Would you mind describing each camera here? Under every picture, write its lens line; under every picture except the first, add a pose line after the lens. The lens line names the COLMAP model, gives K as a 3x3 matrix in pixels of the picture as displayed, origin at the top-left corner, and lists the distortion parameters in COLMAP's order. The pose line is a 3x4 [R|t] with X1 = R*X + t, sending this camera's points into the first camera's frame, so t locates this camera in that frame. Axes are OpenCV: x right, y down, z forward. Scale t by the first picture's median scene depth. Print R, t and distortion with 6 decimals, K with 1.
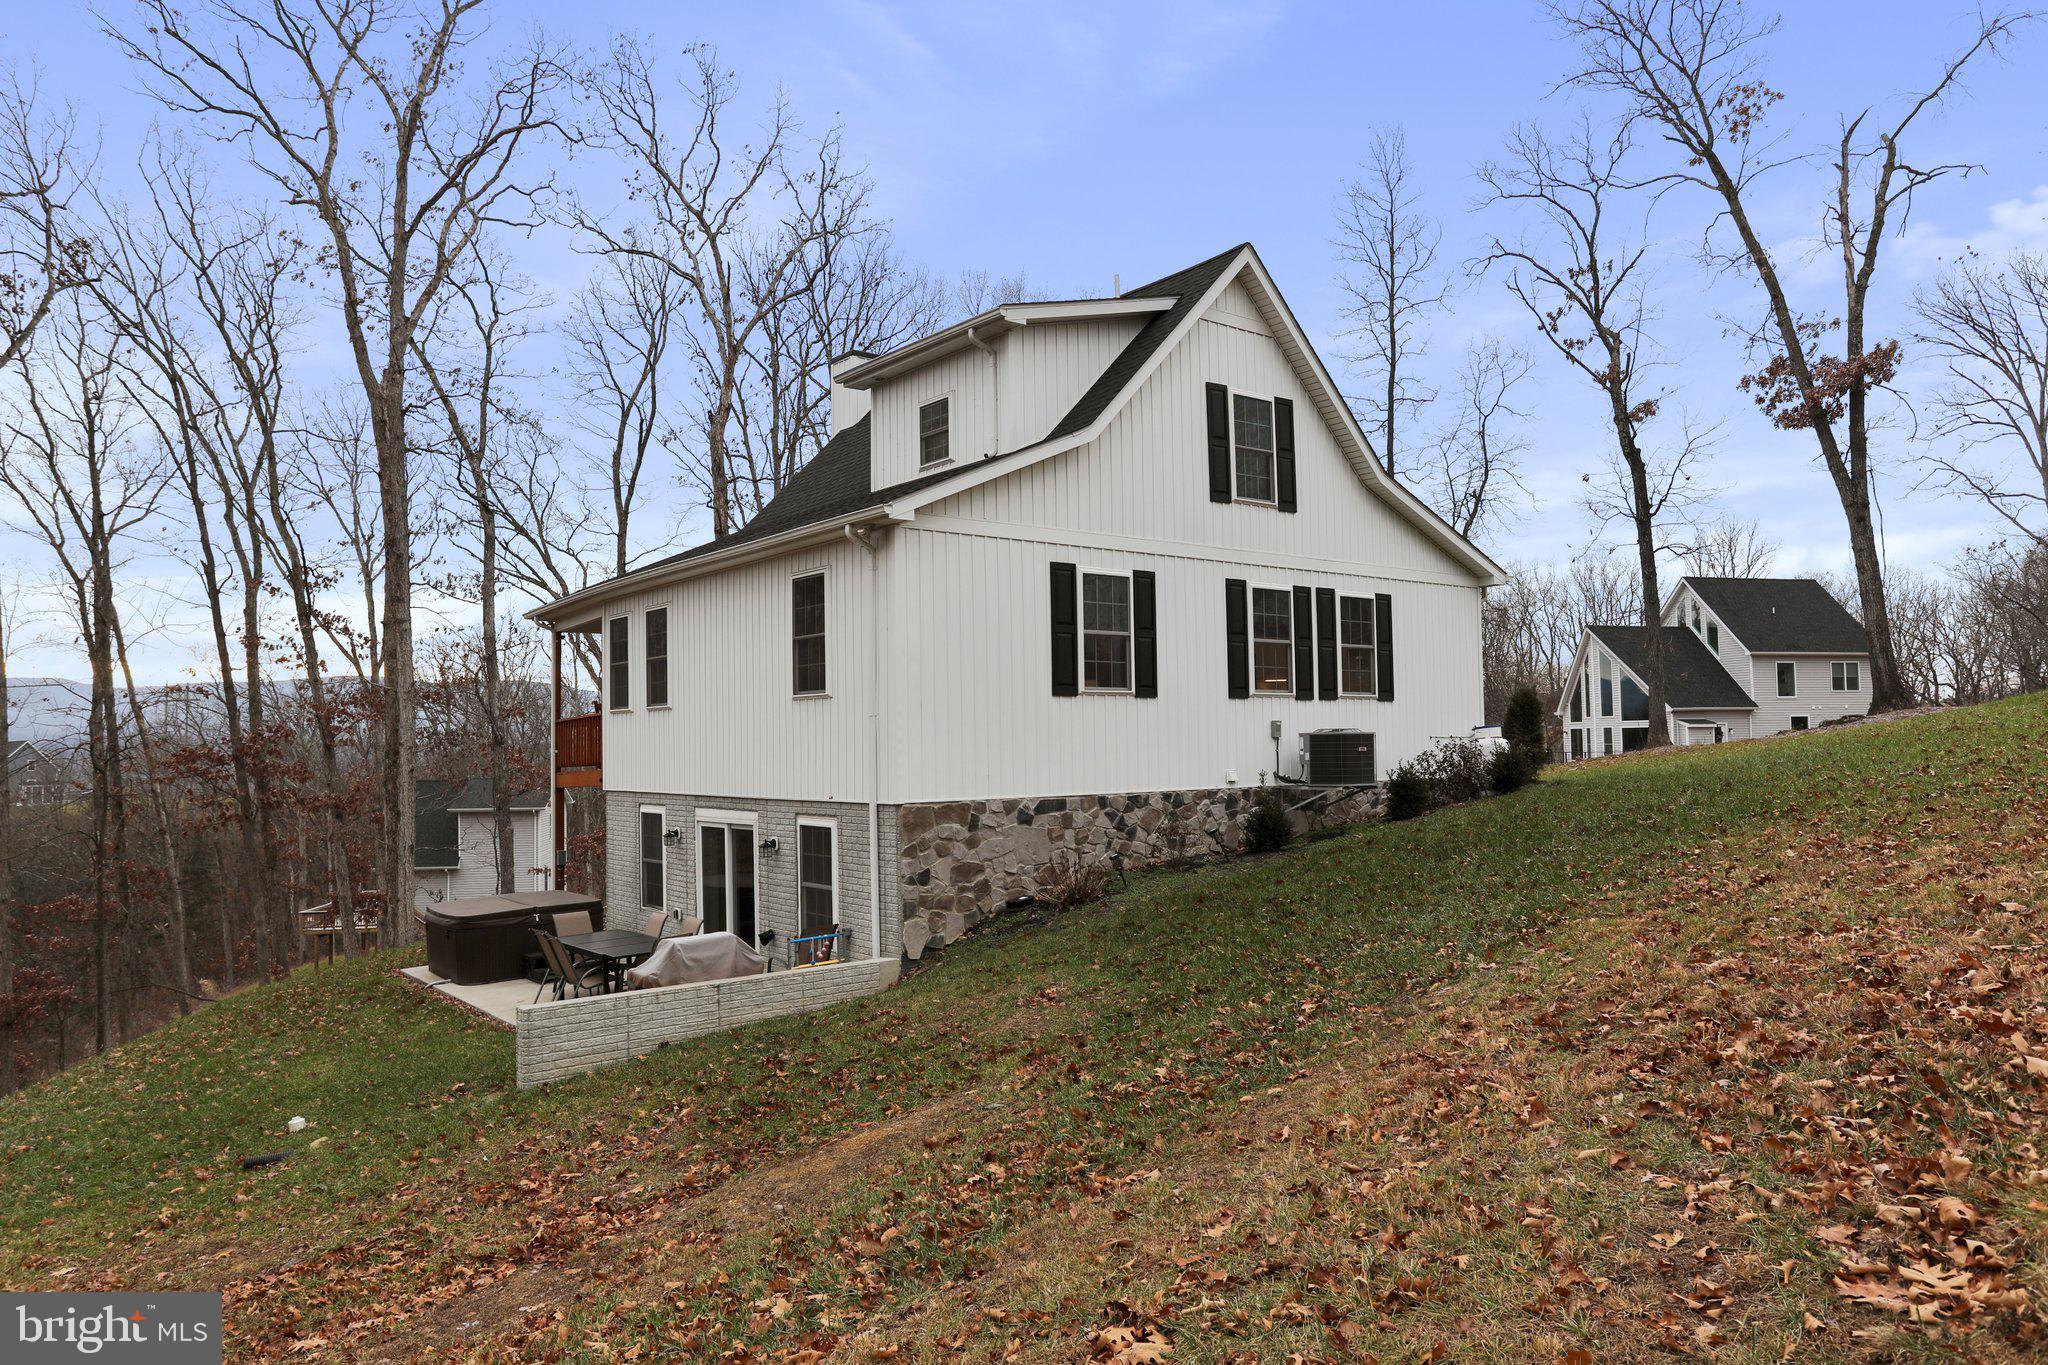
lens RADIAL K [[1357.9, 0, 1024.7], [0, 1357.9, 670.4], [0, 0, 1]] dist [-0.004078, 0.022525]
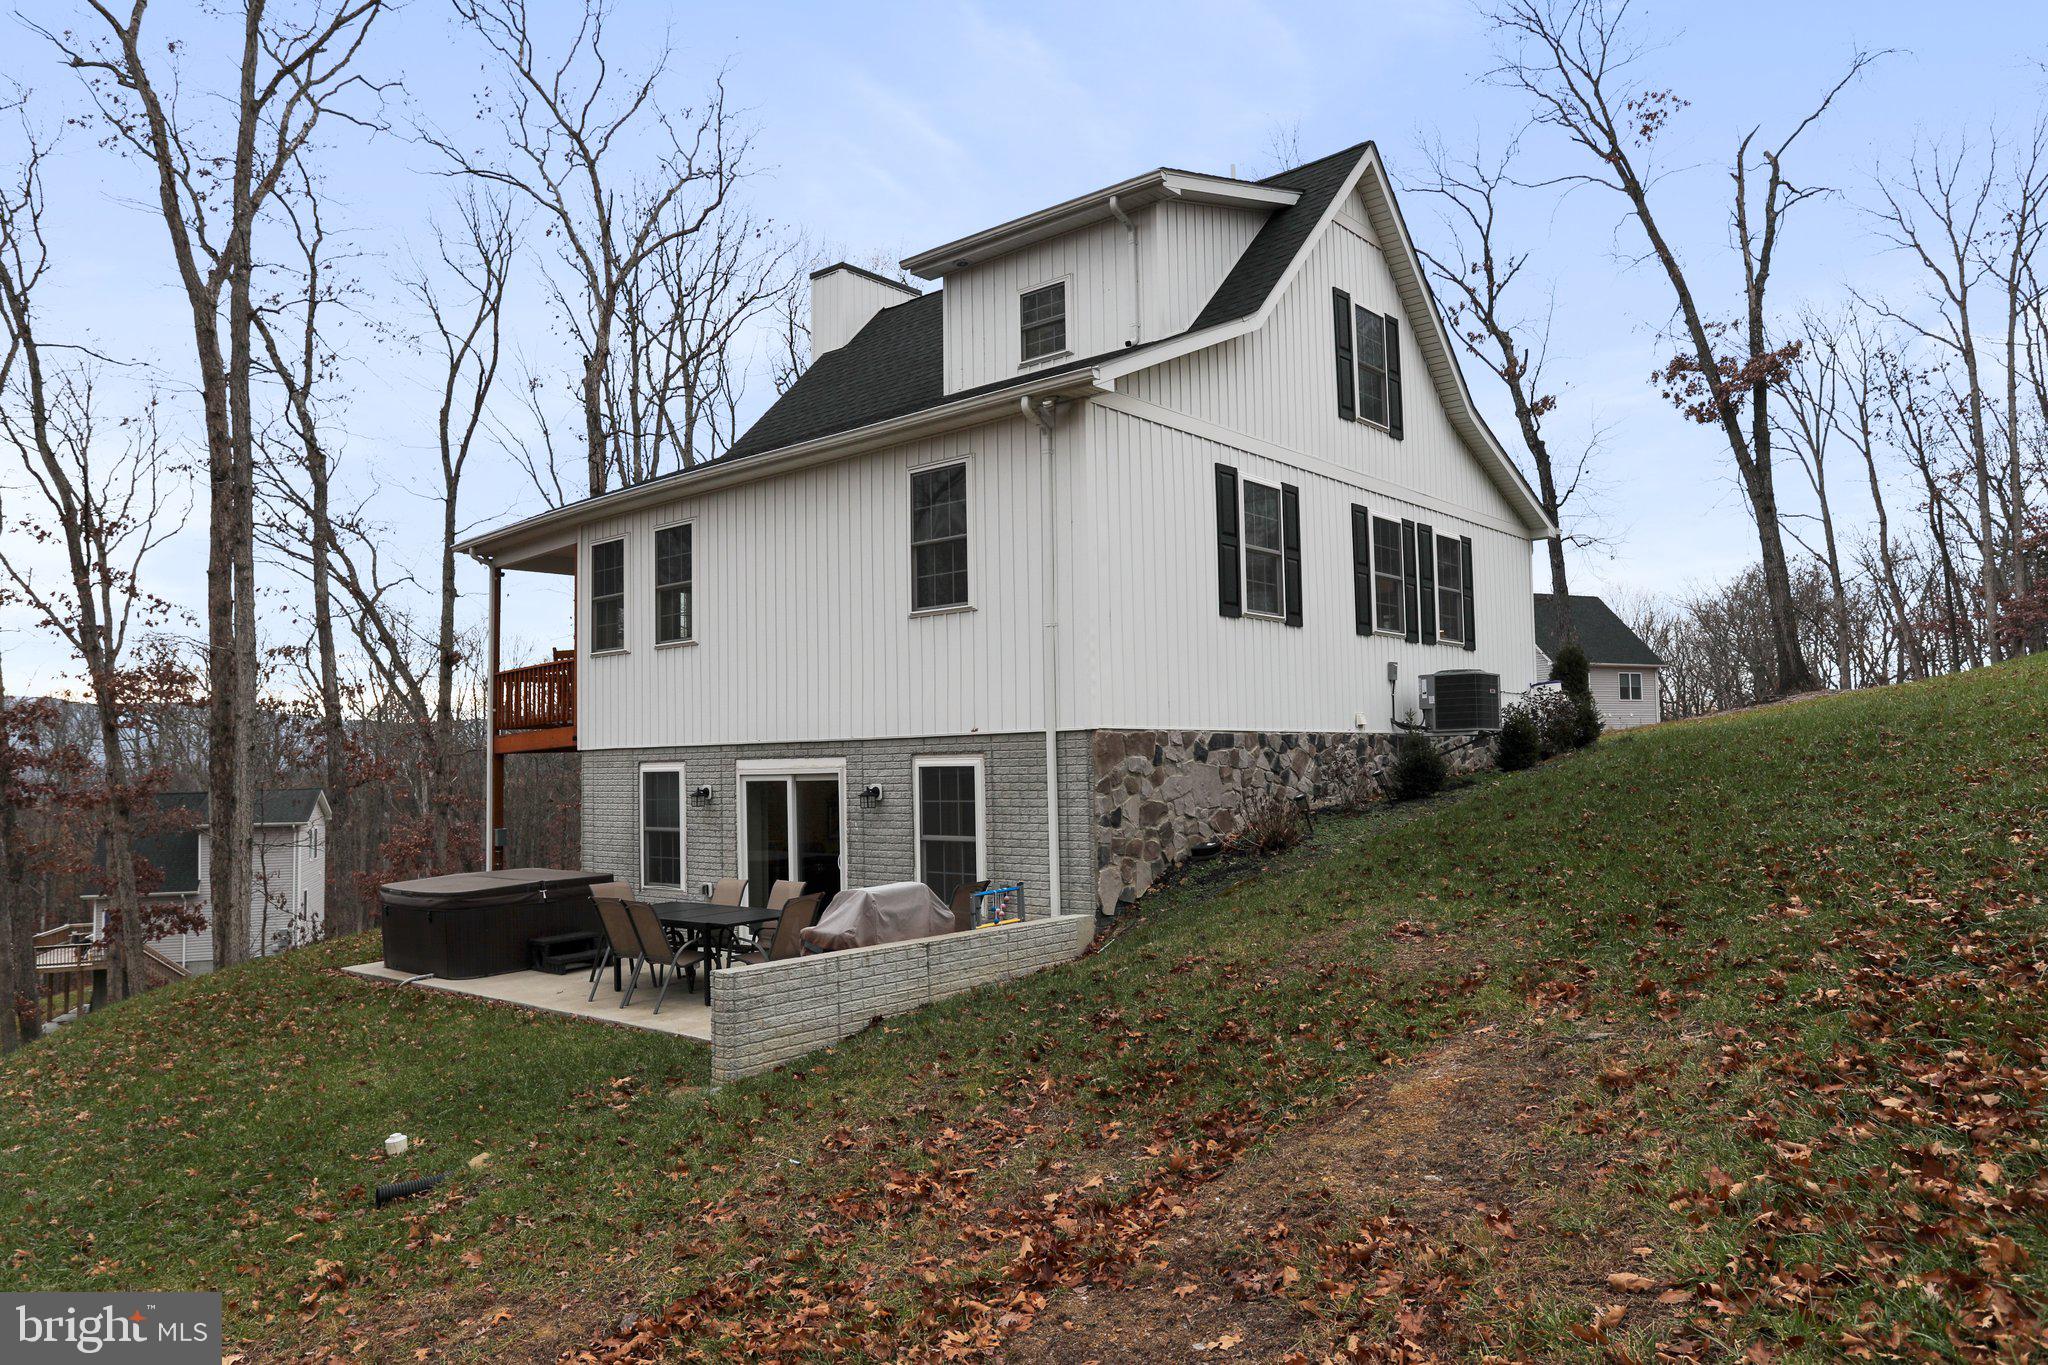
lens RADIAL K [[1357.9, 0, 1038.7], [0, 1357.9, 674.4], [0, 0, 1]] dist [-0.004078, 0.022525]
pose [[0.980722, 0.010245, 0.195141, -0.223229], [-0.007207, 0.999842, -0.016274, 0.060374], [-0.195277, 0.014554, 0.980640, 0.142587]]
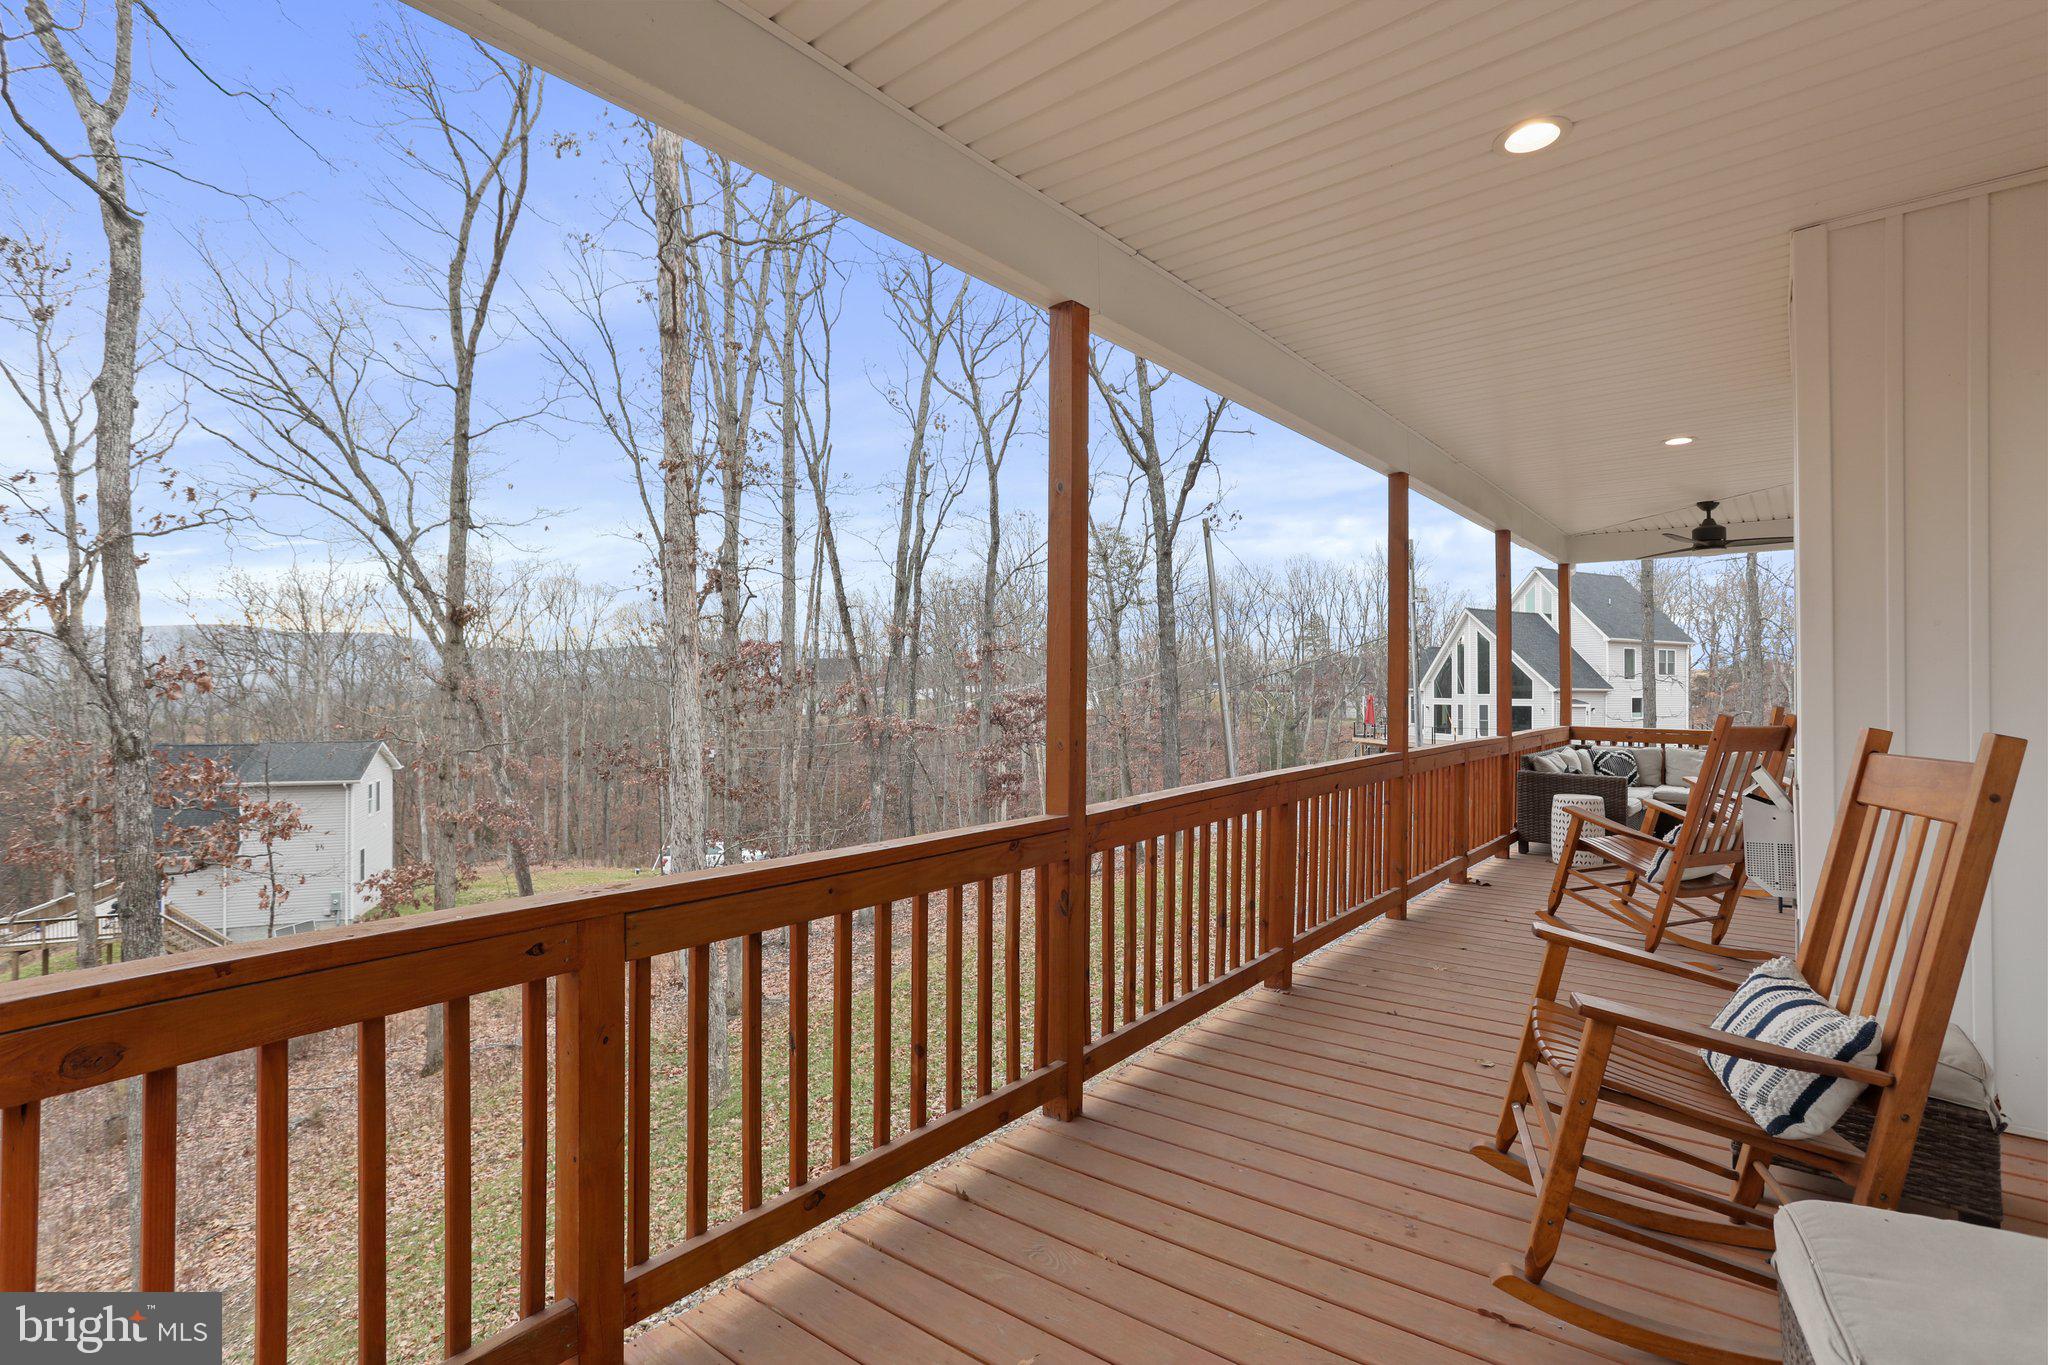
lens RADIAL K [[974.0, 0, 1014.7], [0, 974.0, 675.6], [0, 0, 1]] dist [-0.026101, 0.009604]
pose [[0.973438, 0.021943, 0.227895, -0.362212], [-0.031257, 0.998814, 0.037342, 0.010797], [-0.226805, -0.043473, 0.972969, 1.235812]]
